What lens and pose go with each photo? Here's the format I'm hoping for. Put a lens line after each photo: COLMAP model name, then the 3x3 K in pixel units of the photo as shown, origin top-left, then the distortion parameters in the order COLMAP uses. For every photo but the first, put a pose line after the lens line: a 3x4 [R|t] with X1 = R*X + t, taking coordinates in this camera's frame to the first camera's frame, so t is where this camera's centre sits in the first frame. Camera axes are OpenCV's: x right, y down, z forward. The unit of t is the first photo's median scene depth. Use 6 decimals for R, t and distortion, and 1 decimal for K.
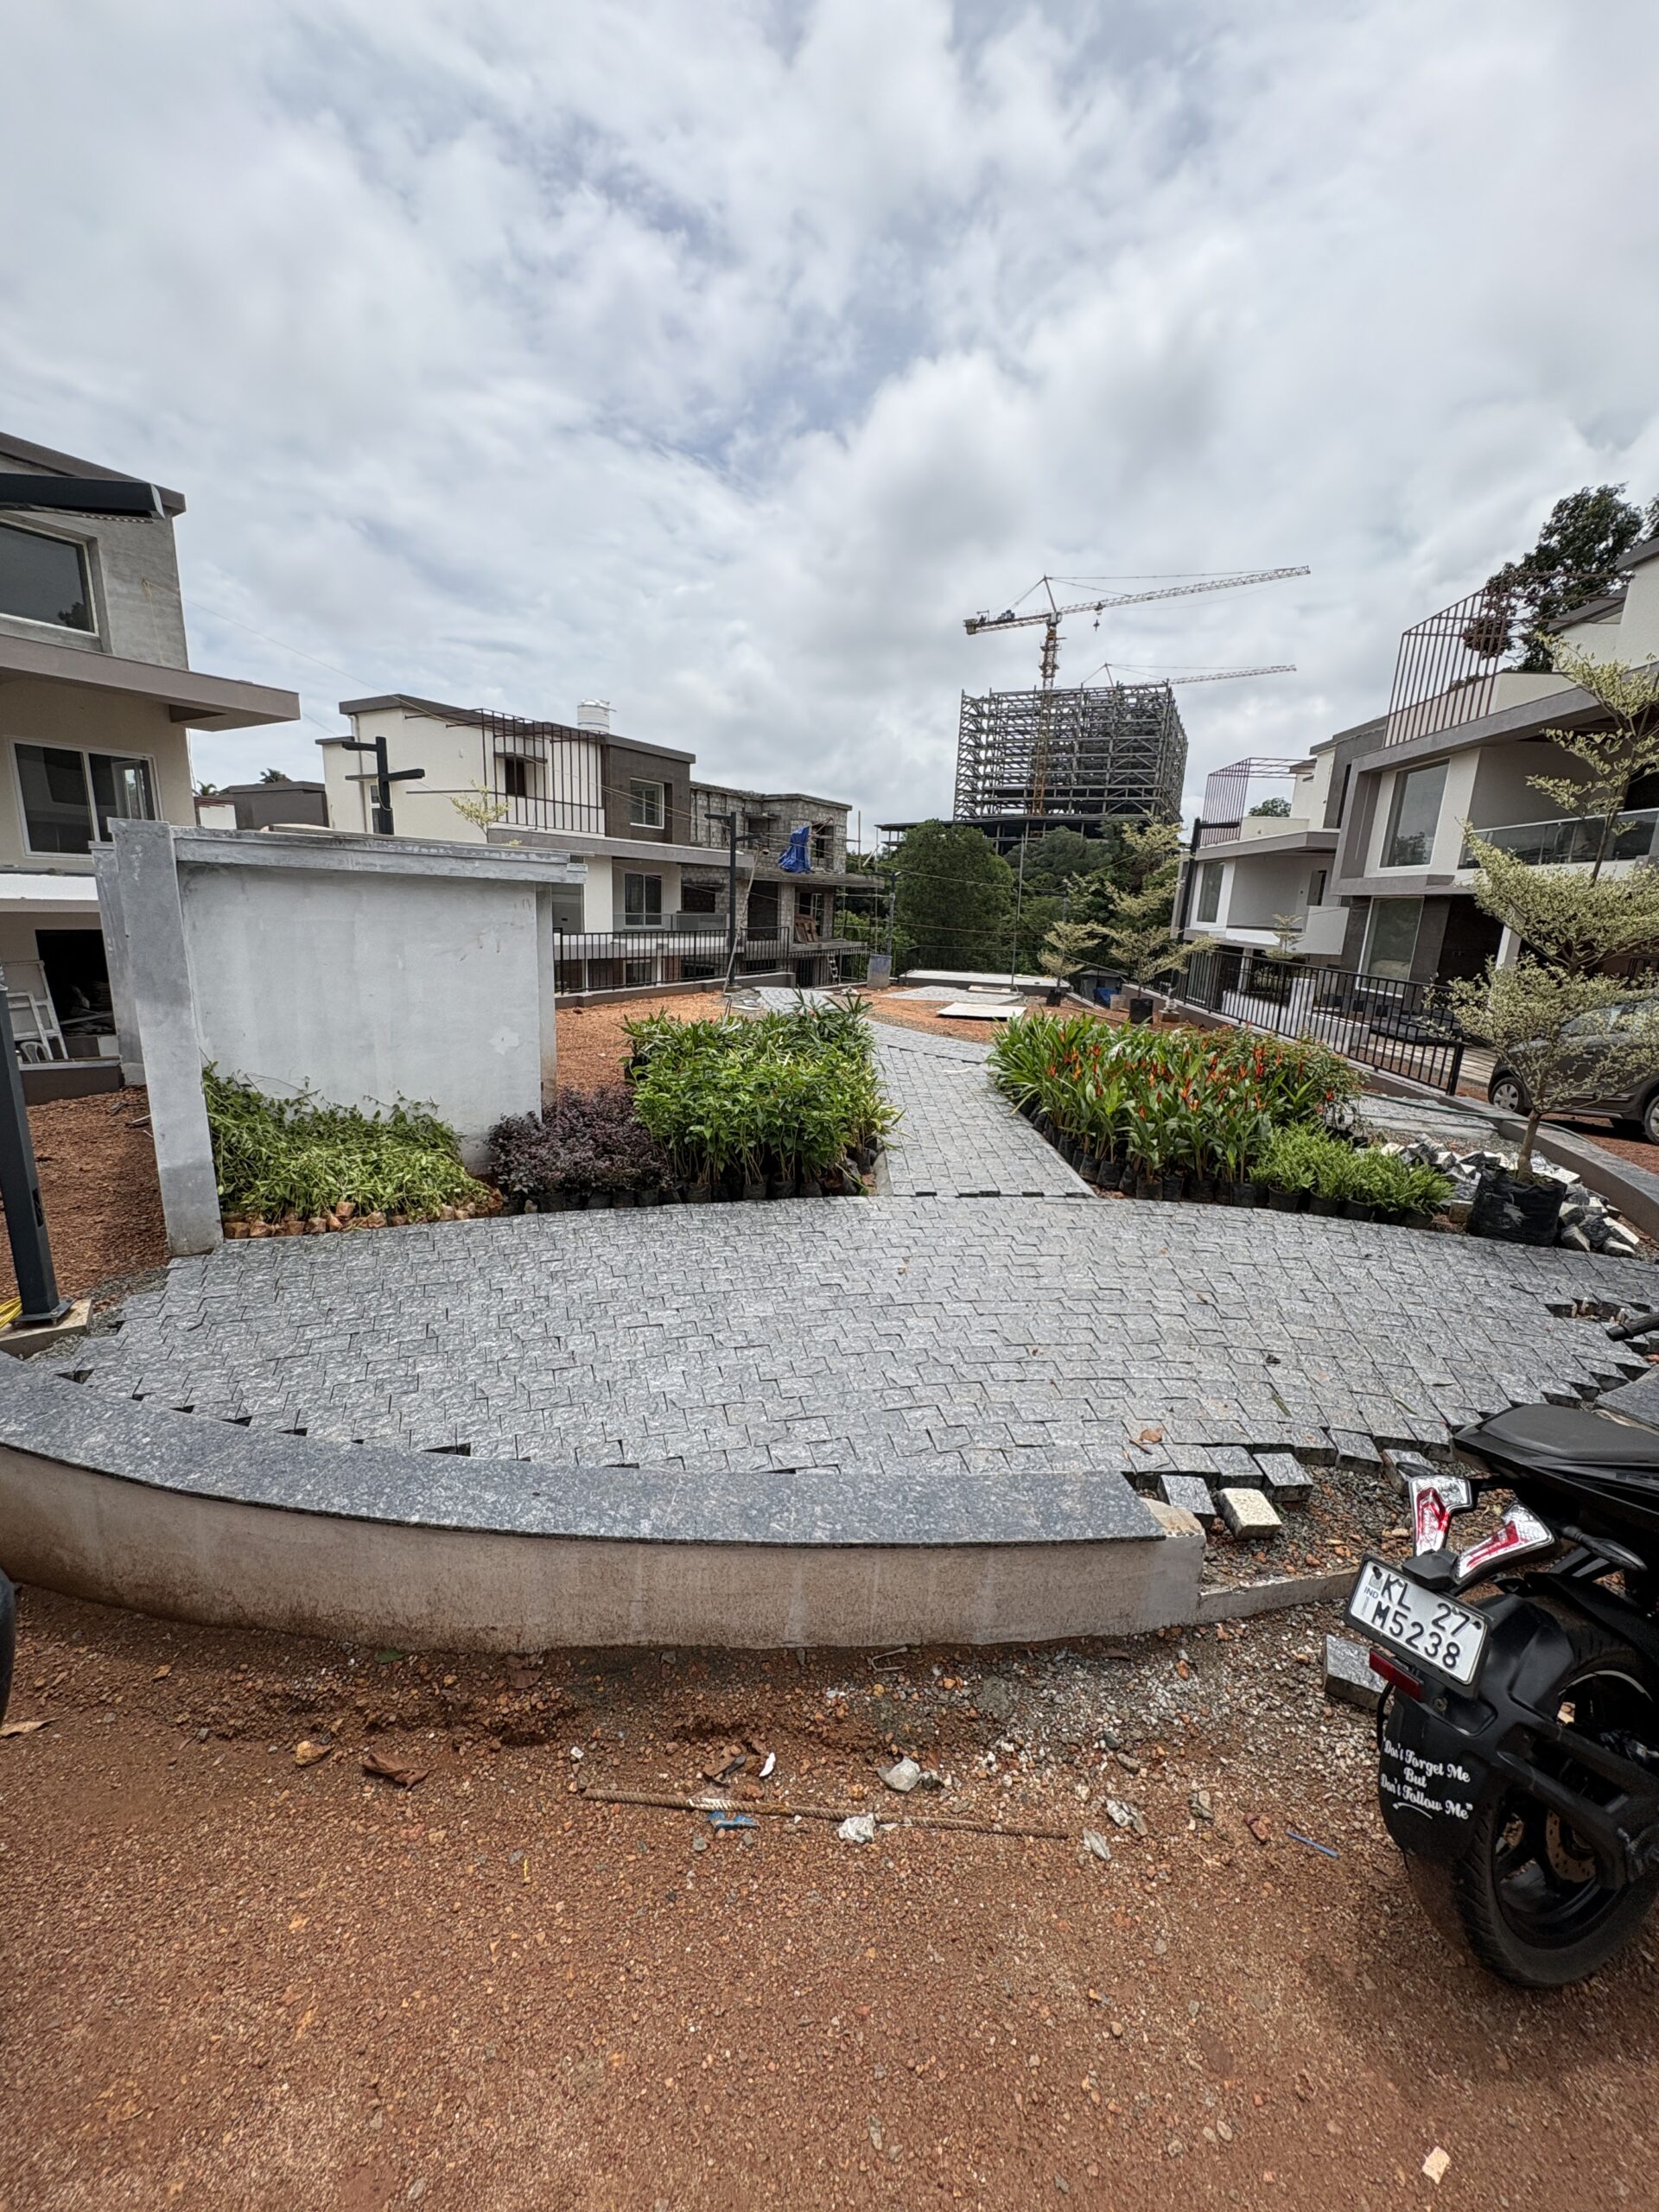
lens RADIAL K [[890.5, 0, 829.5], [0, 890.5, 1106.0], [0, 0, 1]] dist [0.000339, 0.000345]
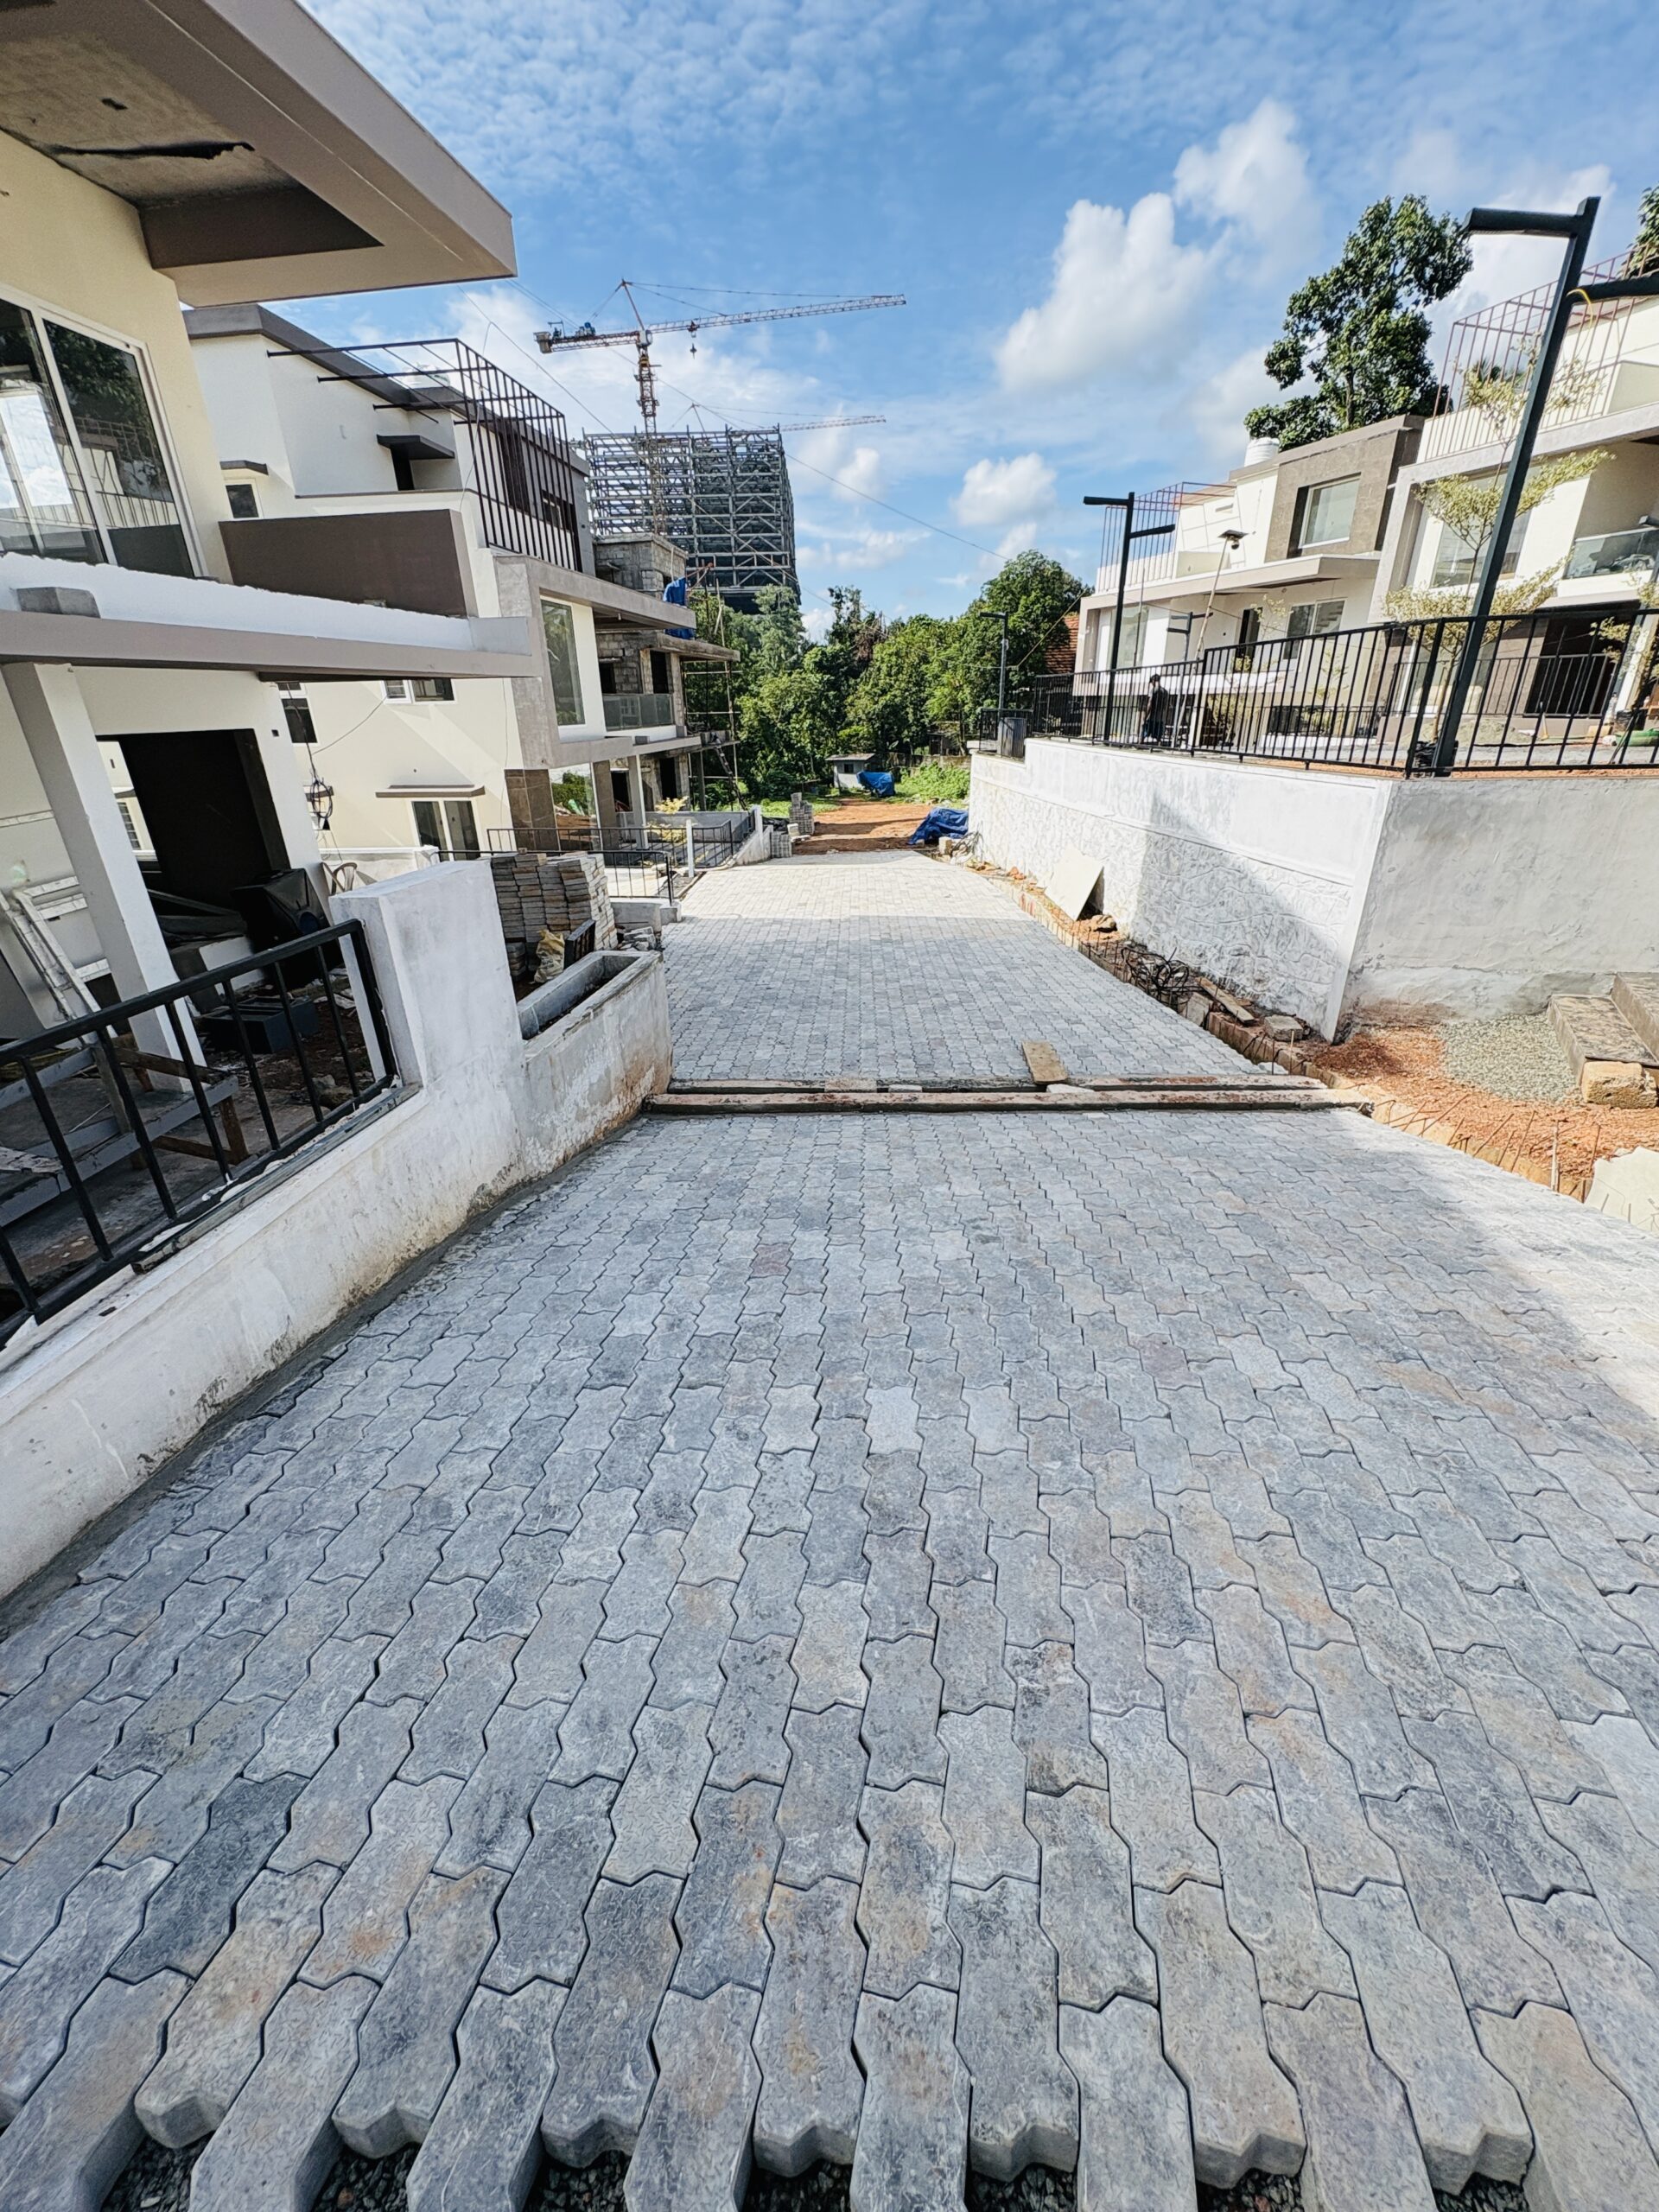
lens RADIAL K [[890.5, 0, 829.5], [0, 890.5, 1106.0], [0, 0, 1]] dist [0.000339, 0.000345]
pose [[0.904848, -0.228034, 0.359513, -0.064506], [0.150604, 0.961302, 0.230690, -0.005010], [-0.398206, -0.154595, 0.904175, 0.033565]]
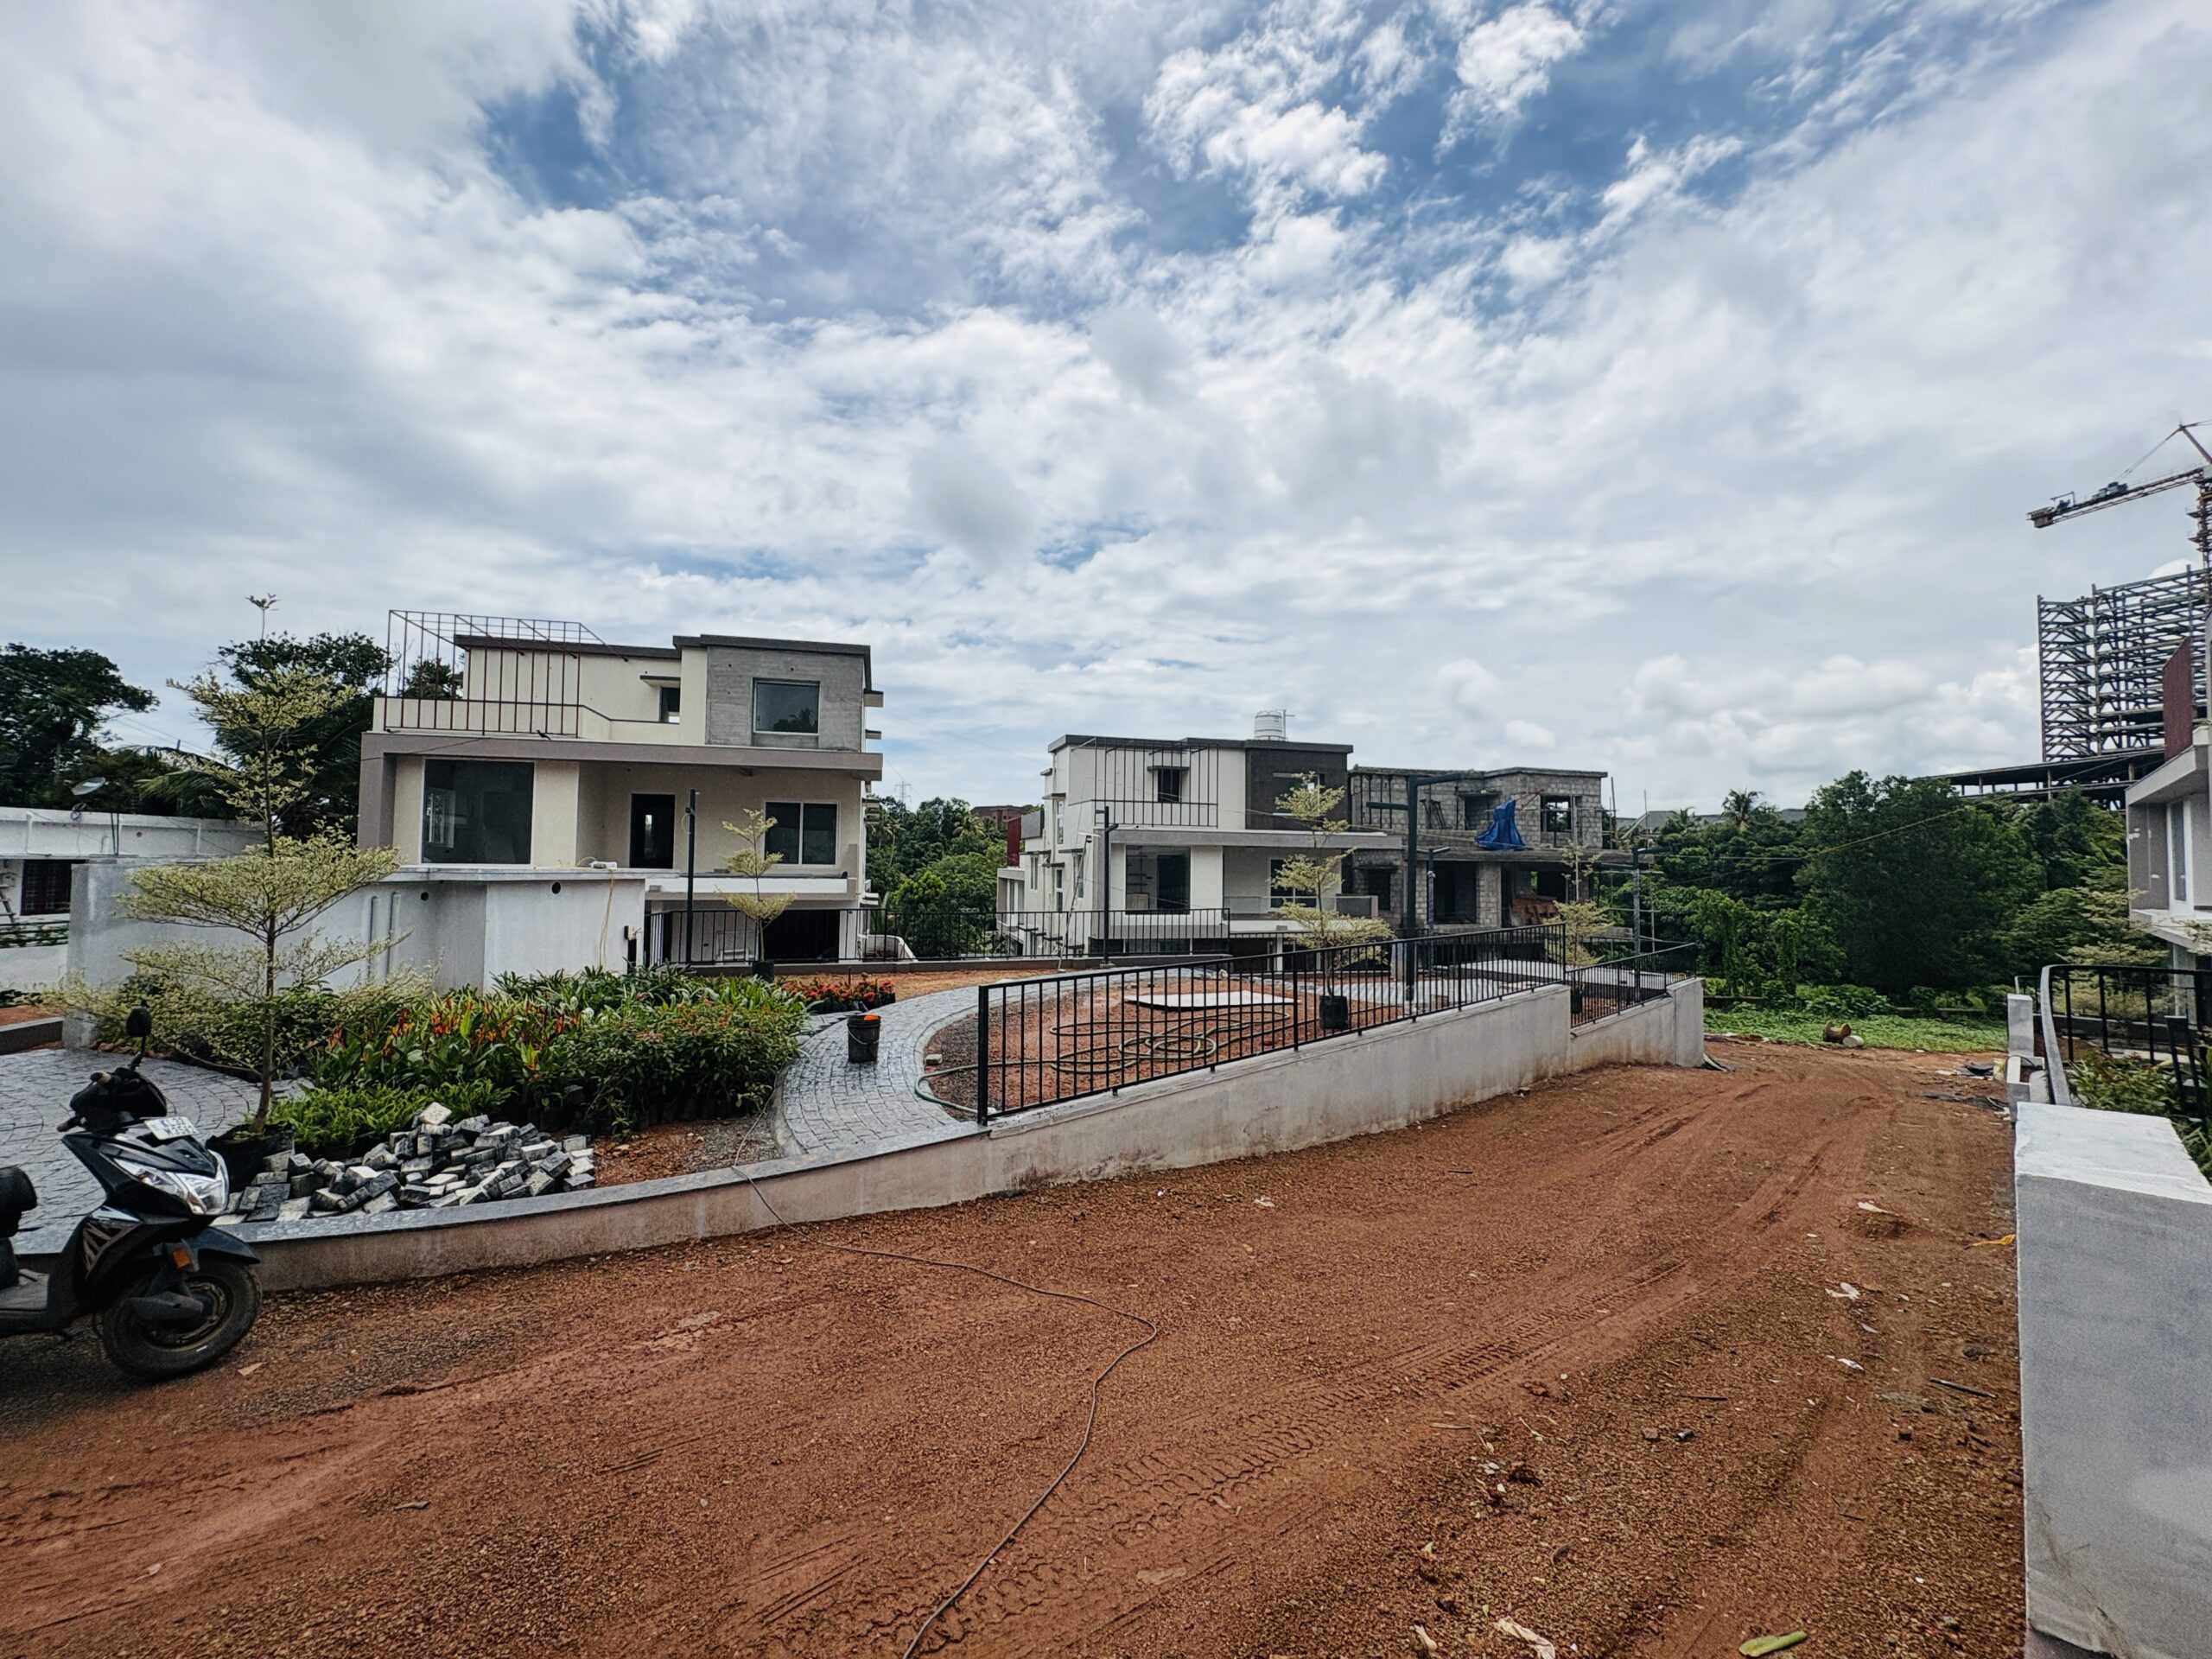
lens RADIAL K [[890.5, 0, 1106.0], [0, 890.5, 829.5], [0, 0, 1]] dist [0.000339, 0.000345]
pose [[0.743910, -0.058222, -0.665739, 0.058329], [-0.133610, 0.963127, -0.233529, -0.003909], [0.654787, 0.262674, 0.708701, 0.019895]]
